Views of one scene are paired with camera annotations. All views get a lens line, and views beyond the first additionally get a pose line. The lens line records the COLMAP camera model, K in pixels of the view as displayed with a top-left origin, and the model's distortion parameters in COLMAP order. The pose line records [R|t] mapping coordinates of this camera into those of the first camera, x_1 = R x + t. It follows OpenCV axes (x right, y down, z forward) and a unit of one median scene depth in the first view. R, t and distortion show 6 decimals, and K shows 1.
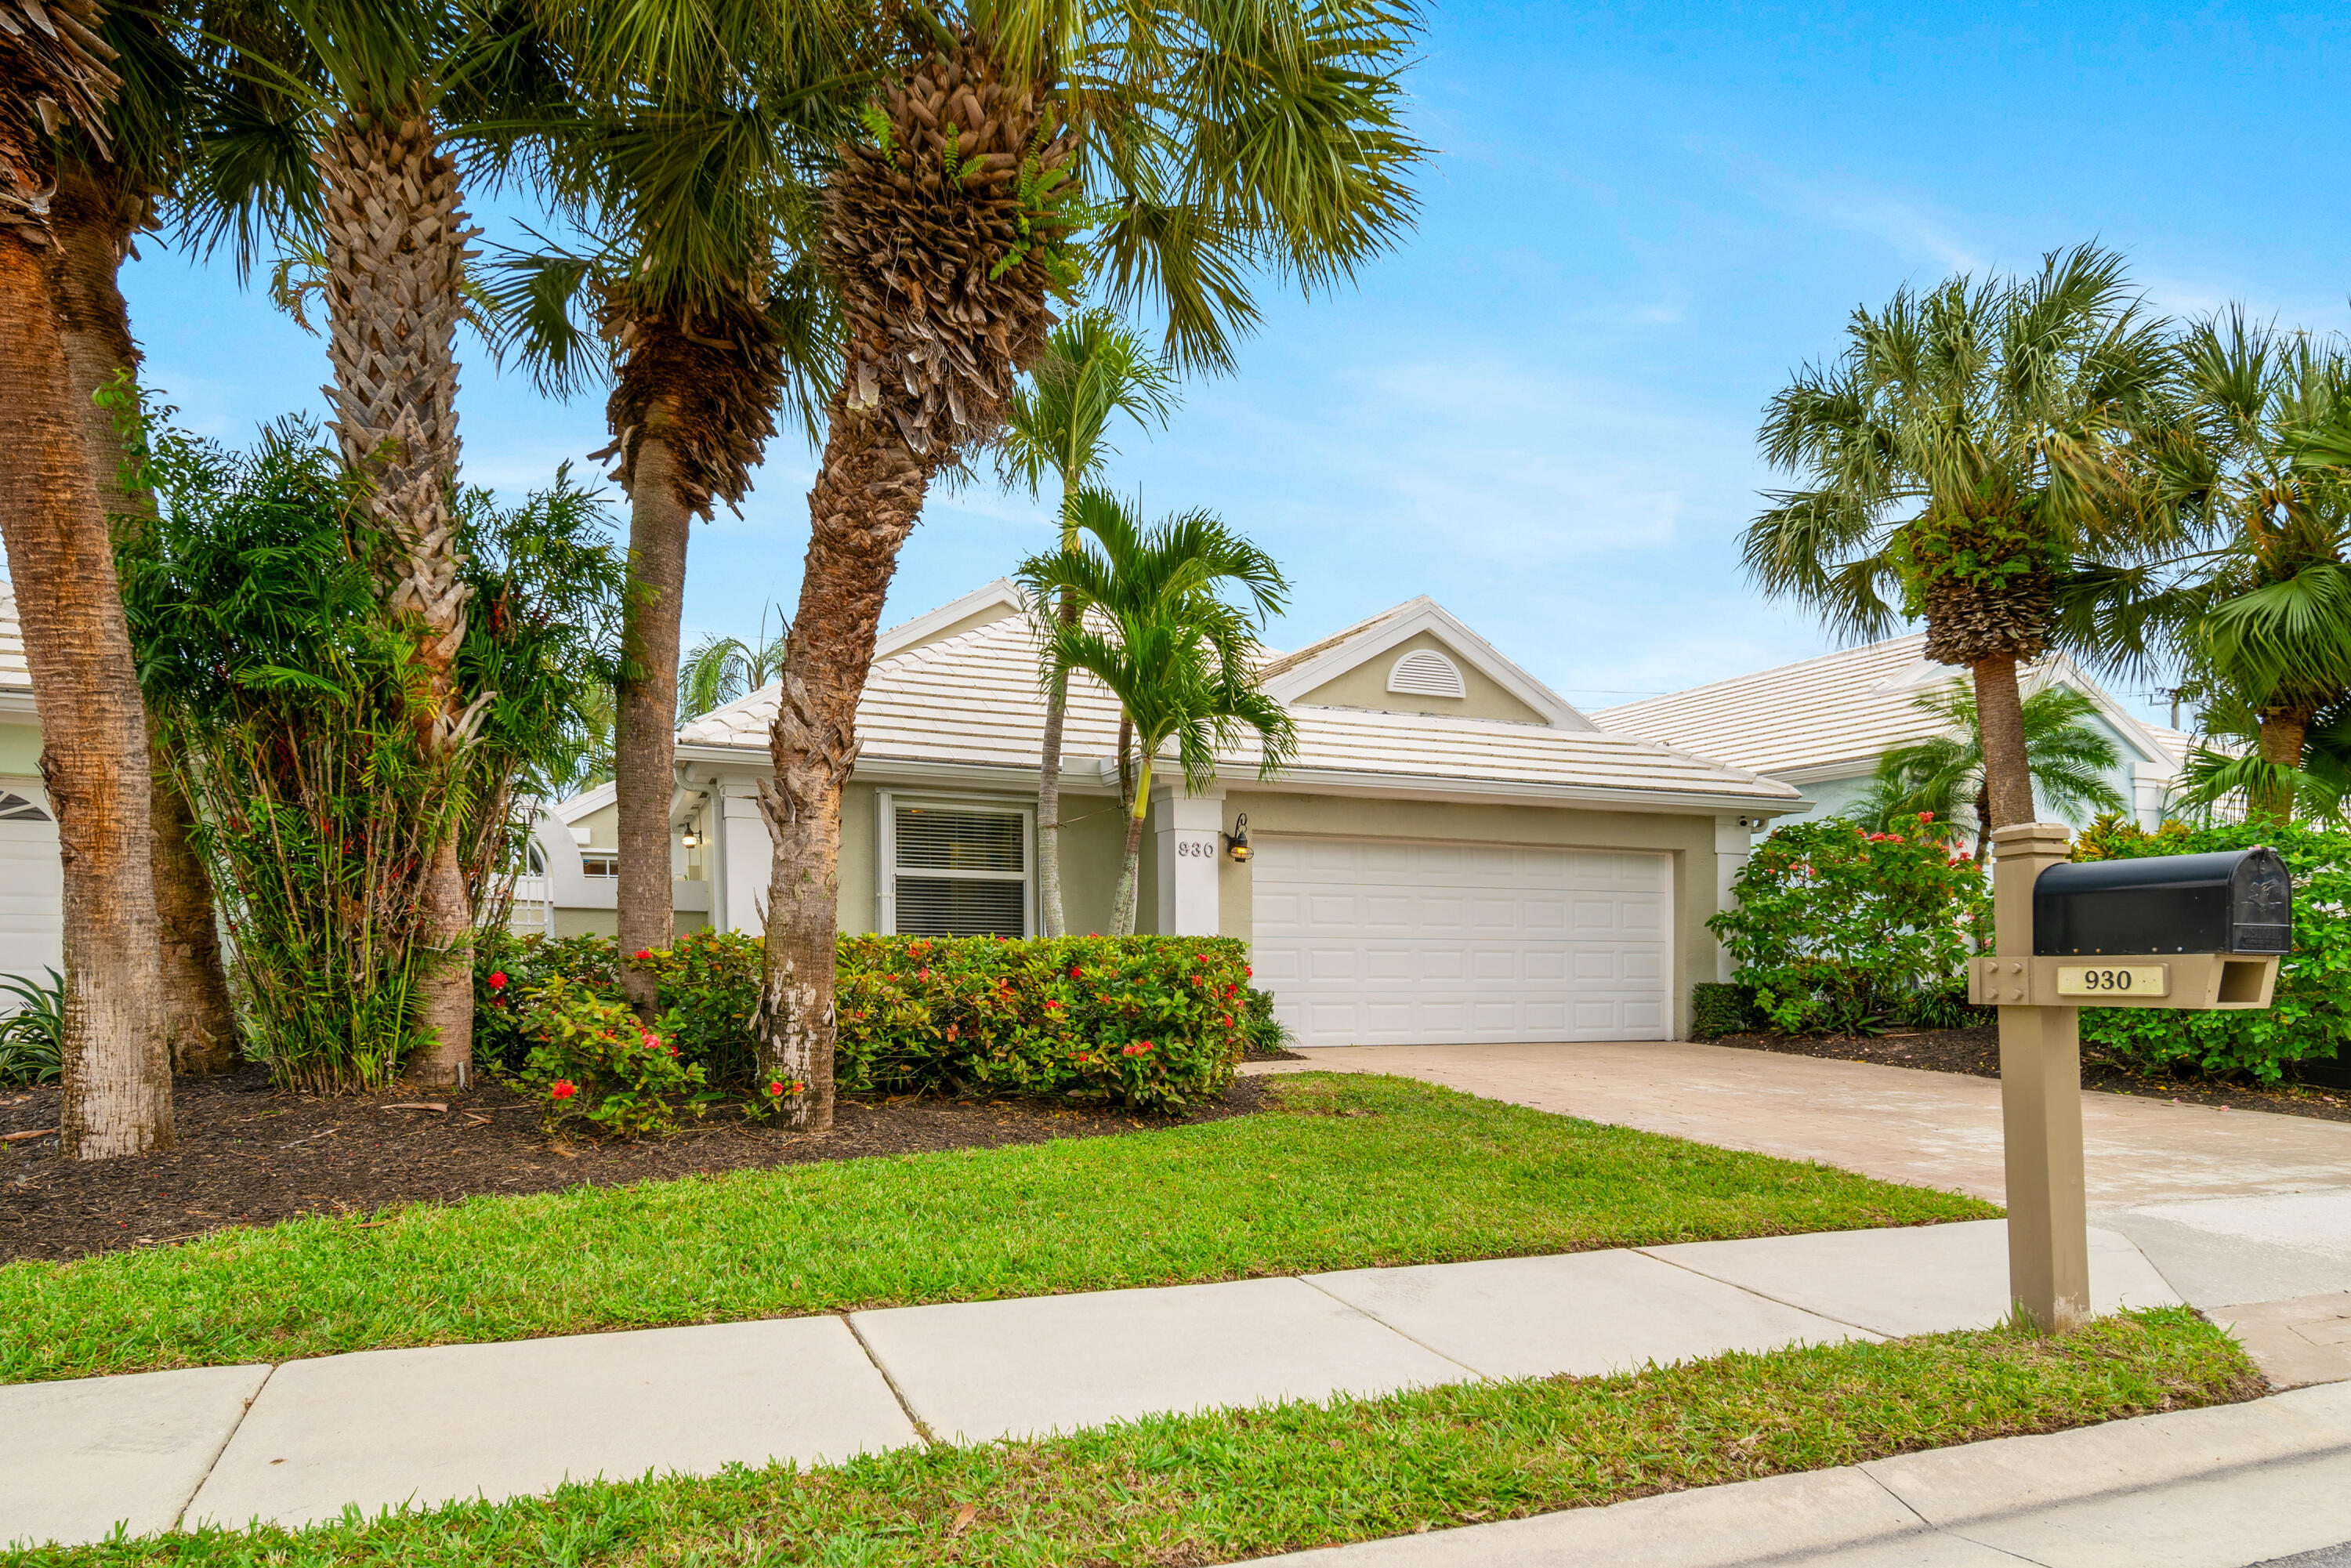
lens RADIAL K [[1373.8, 0, 1212.4], [0, 1373.8, 773.6], [0, 0, 1]] dist [0.001613, 0.004787]
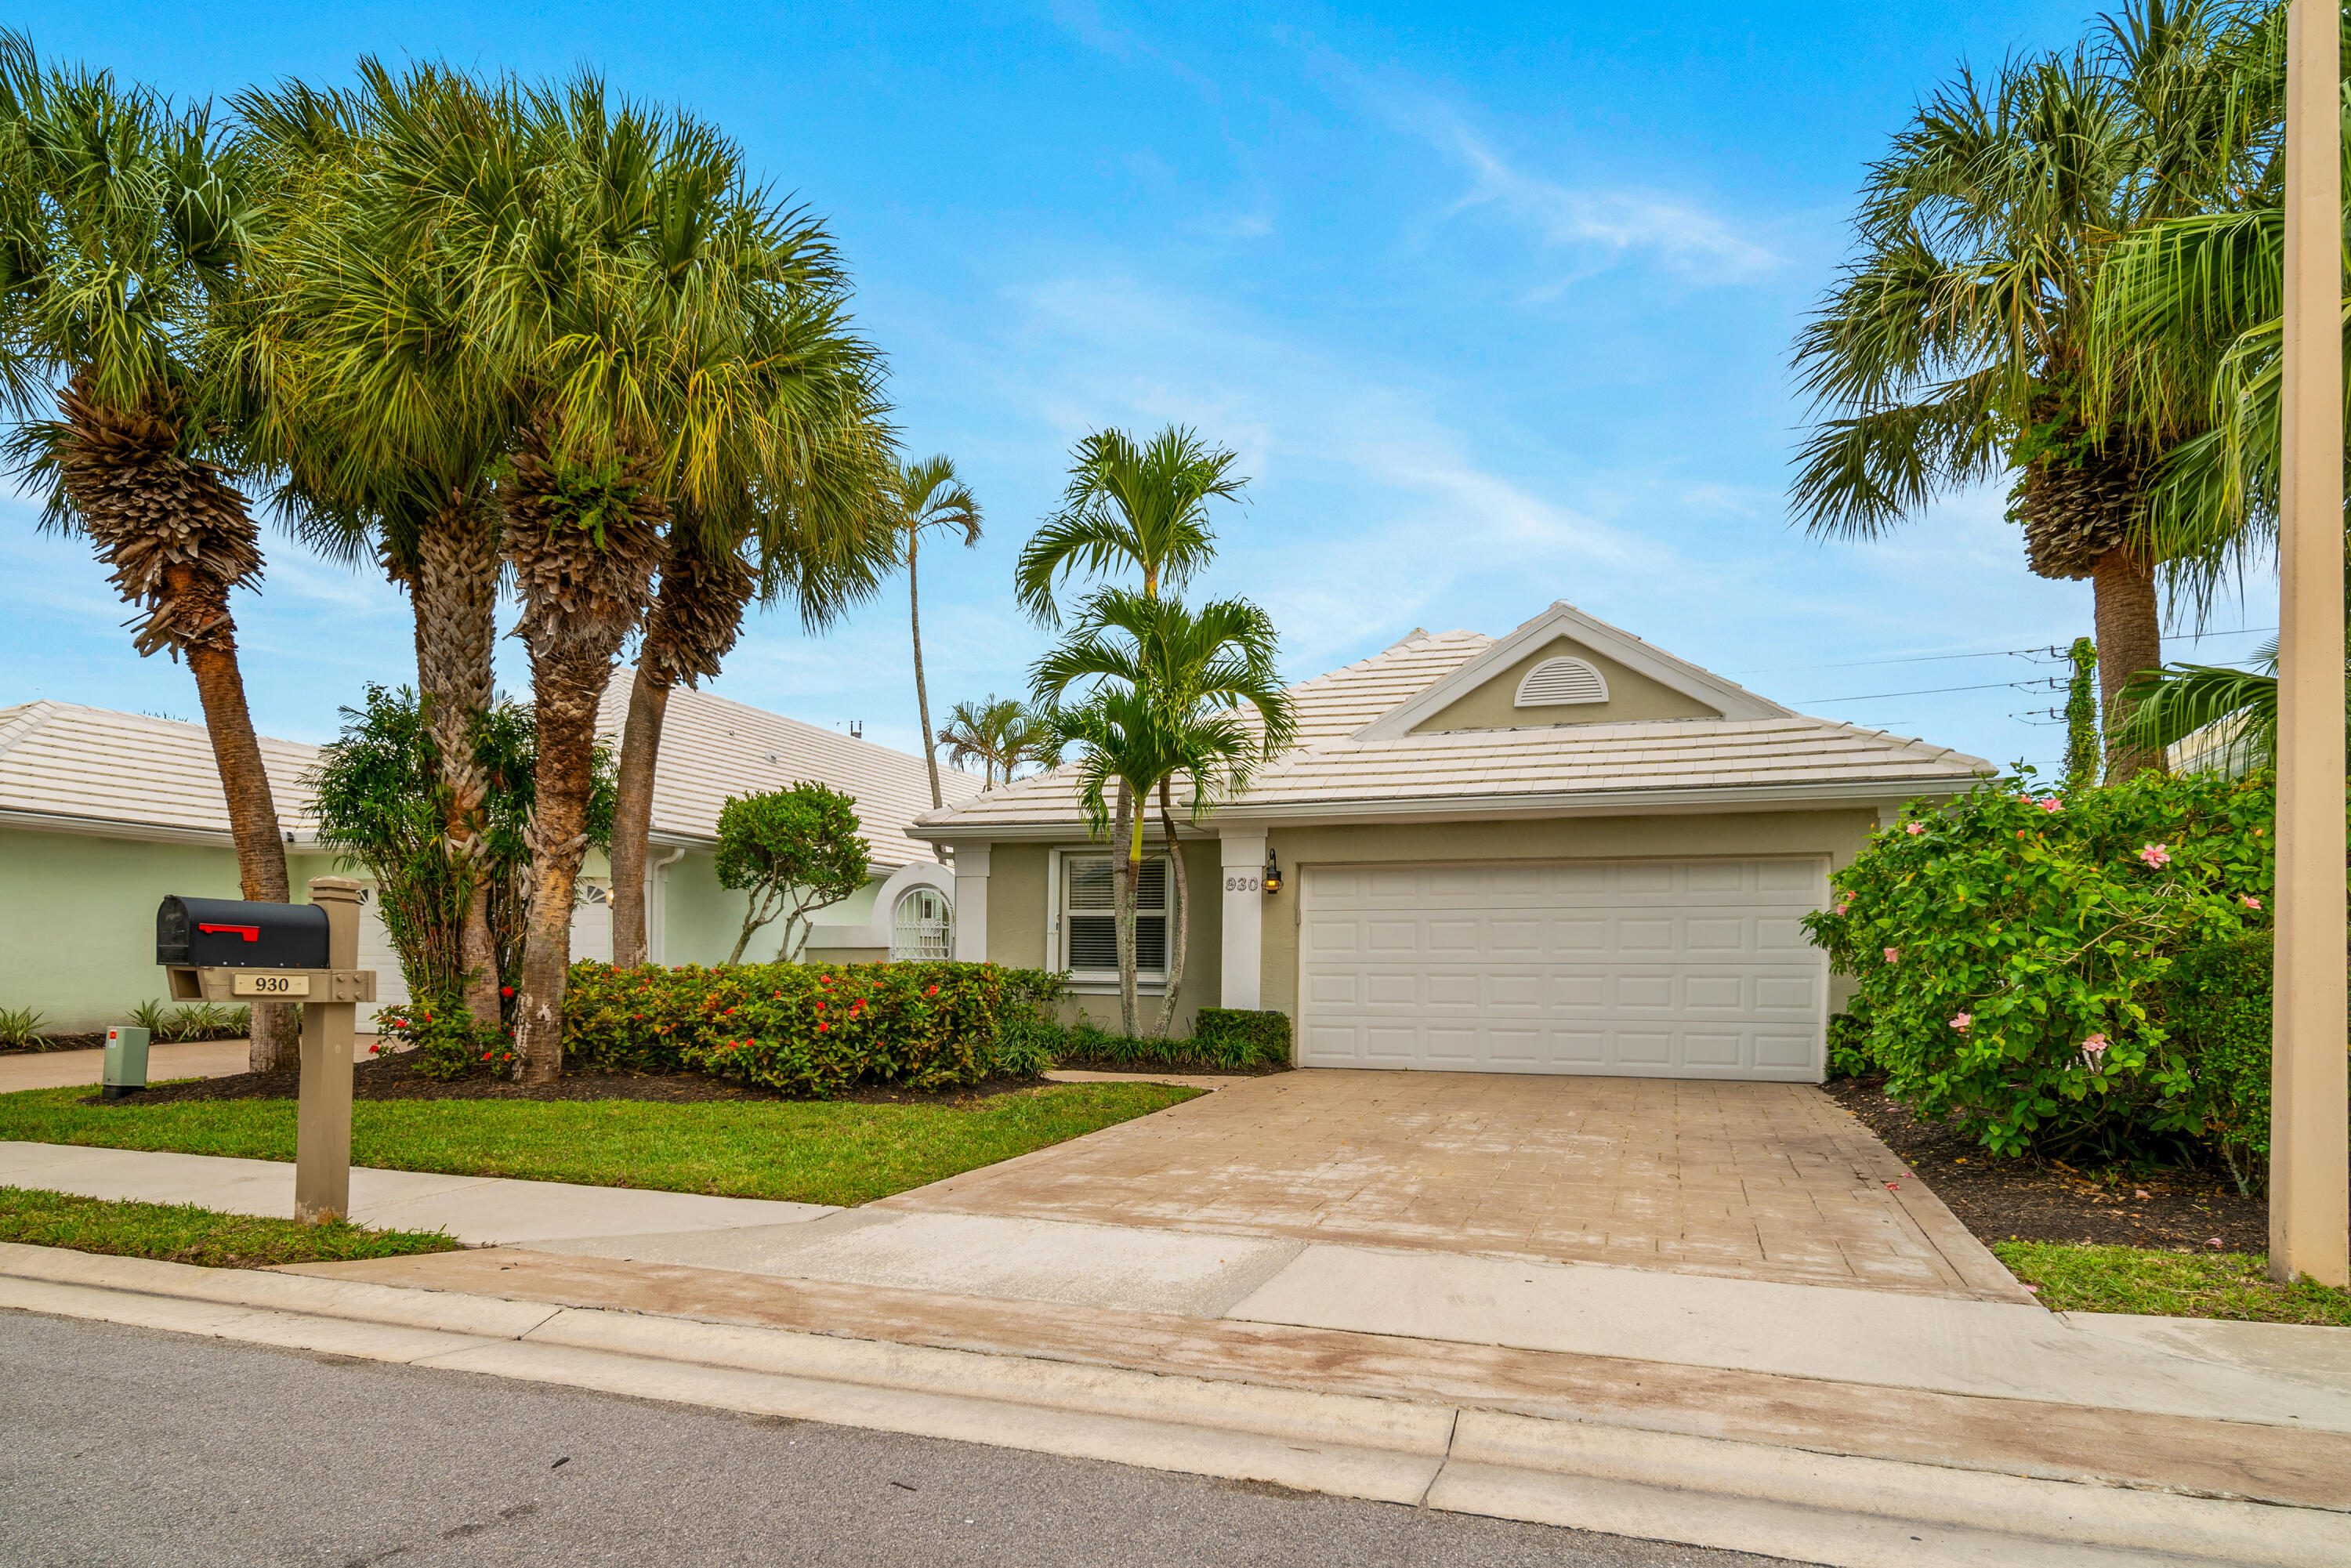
lens RADIAL K [[1373.8, 0, 1212.4], [0, 1373.8, 773.6], [0, 0, 1]] dist [0.001613, 0.004787]
pose [[0.759250, -0.096978, -0.643533, 0.679284], [0.082414, 0.995202, -0.052740, 0.023554], [0.645560, -0.012993, 0.763599, 0.143801]]
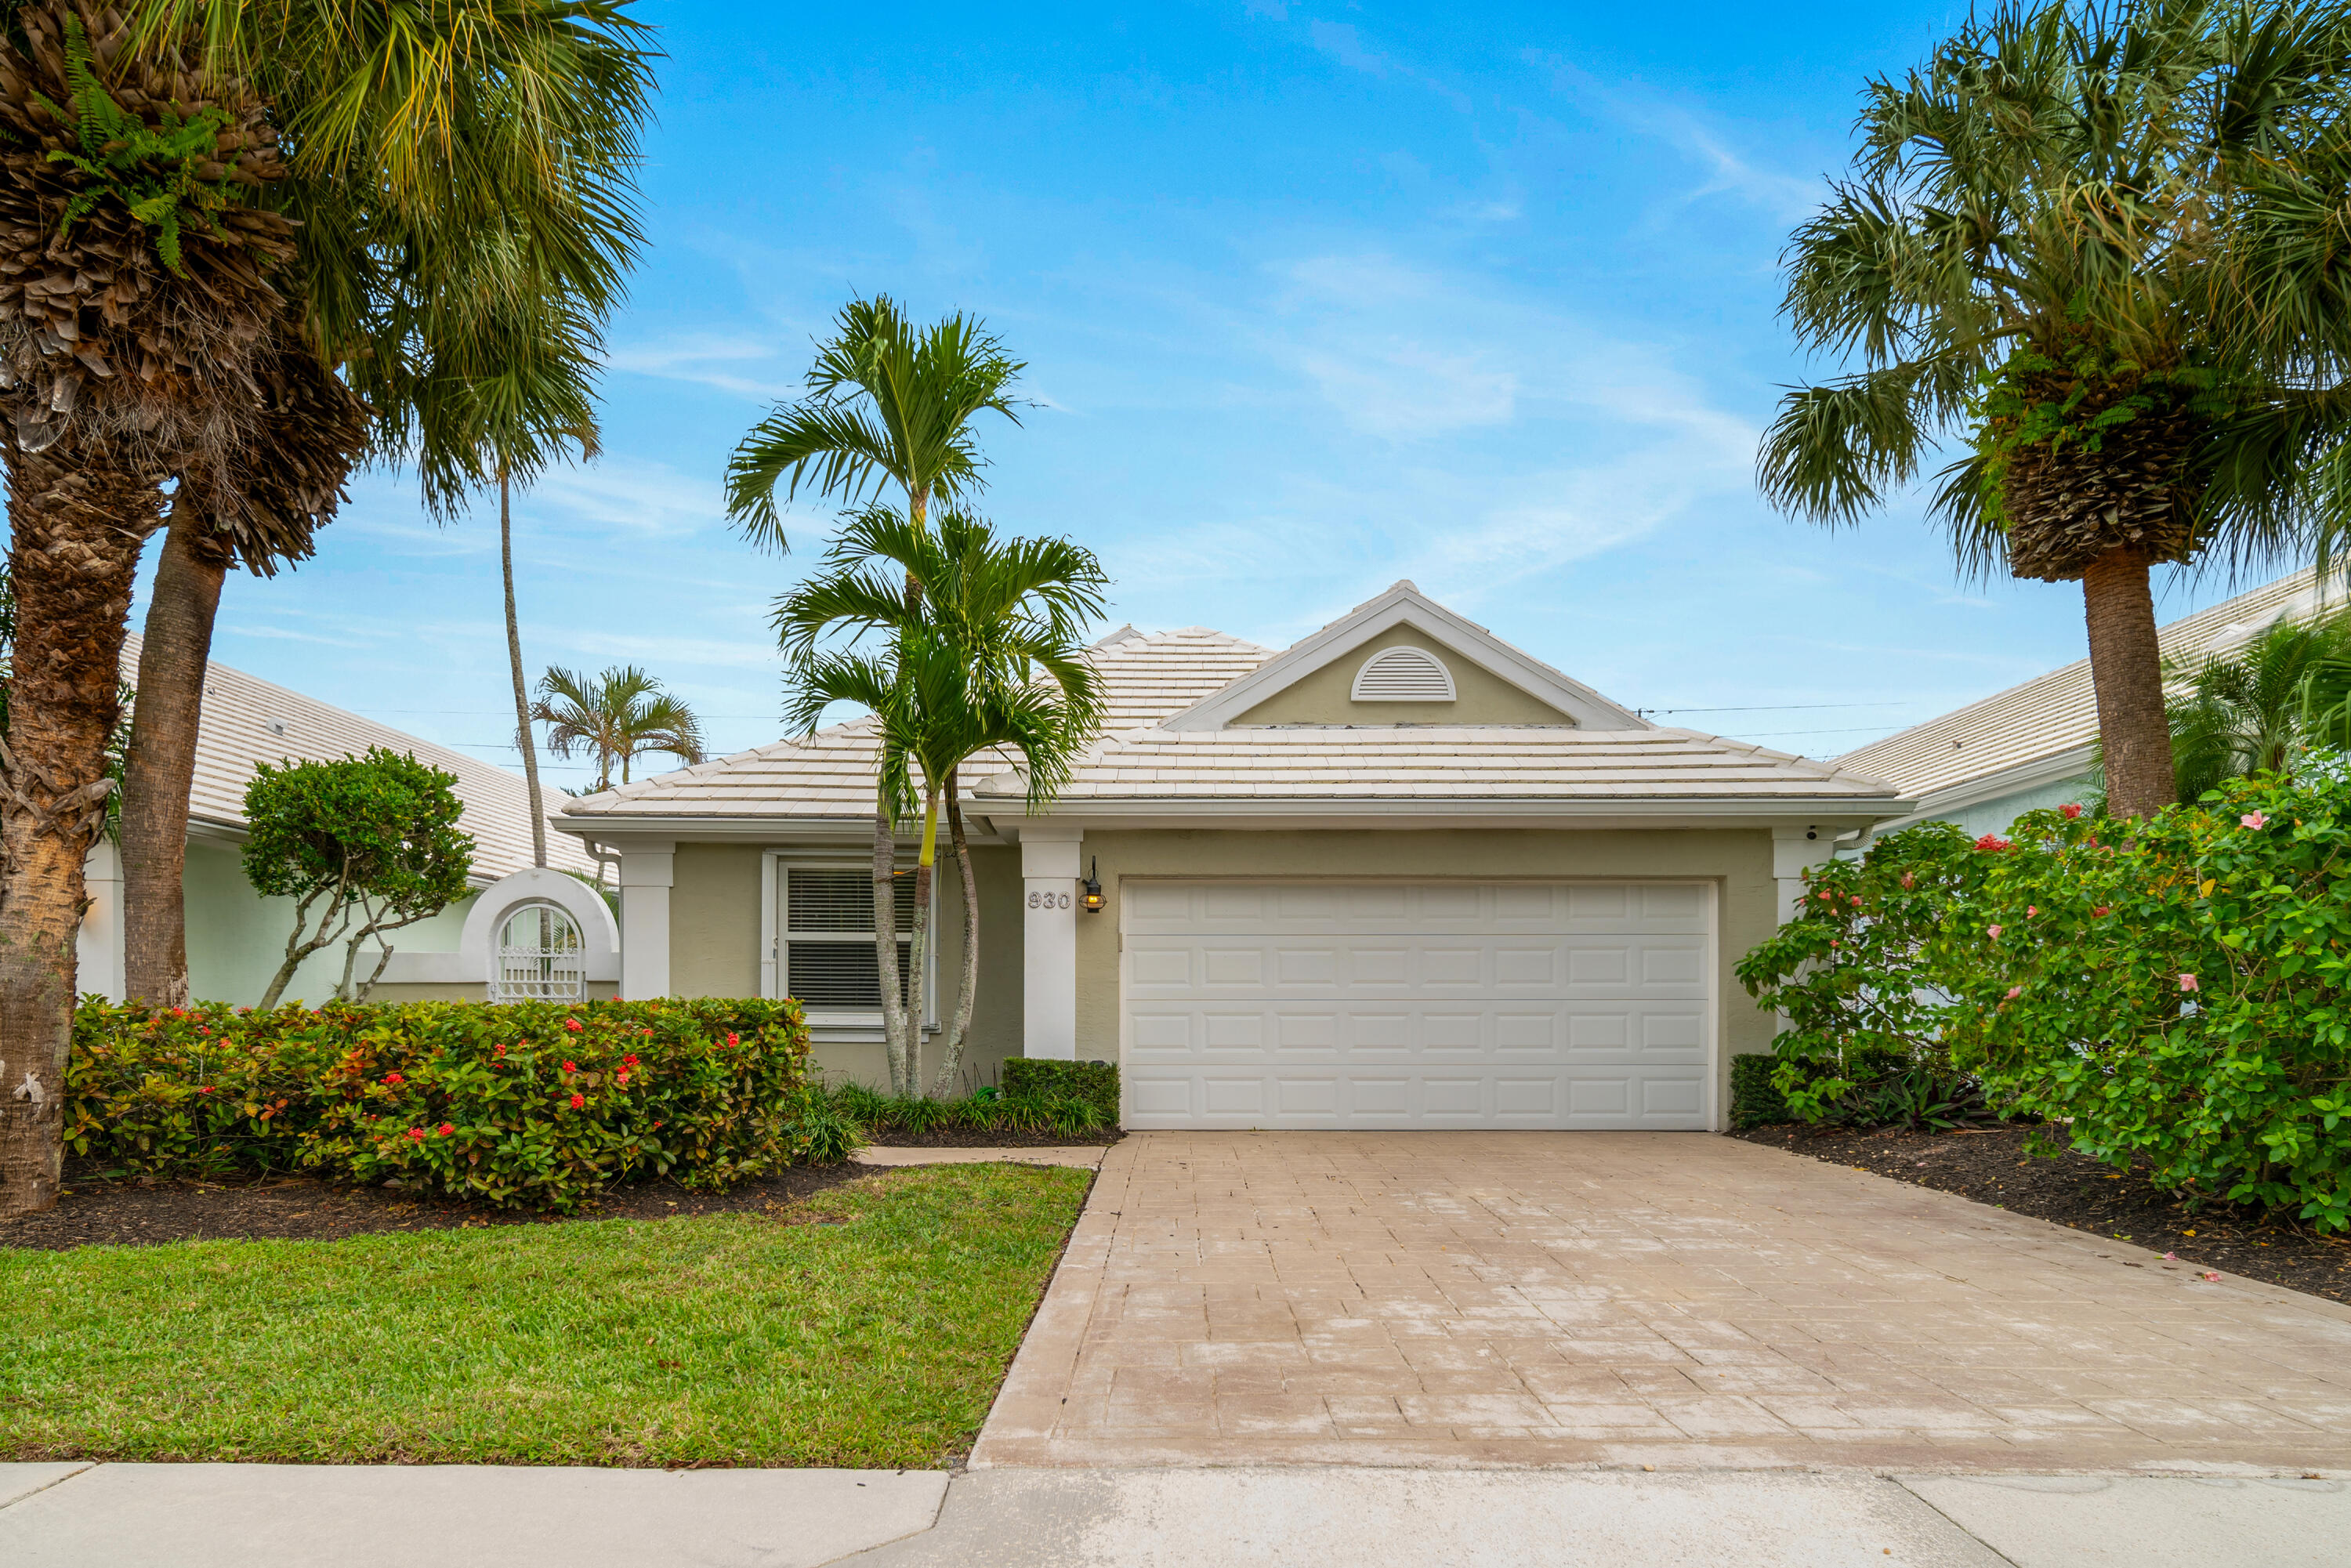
lens RADIAL K [[1379.5, 0, 1172.9], [0, 1379.5, 860.6], [0, 0, 1]] dist [-0.001073, 0.002297]
pose [[0.928714, -0.049670, -0.367454, 0.383210], [0.054620, 0.998502, 0.003077, 0.032012], [0.366751, -0.022928, 0.930036, 0.217604]]
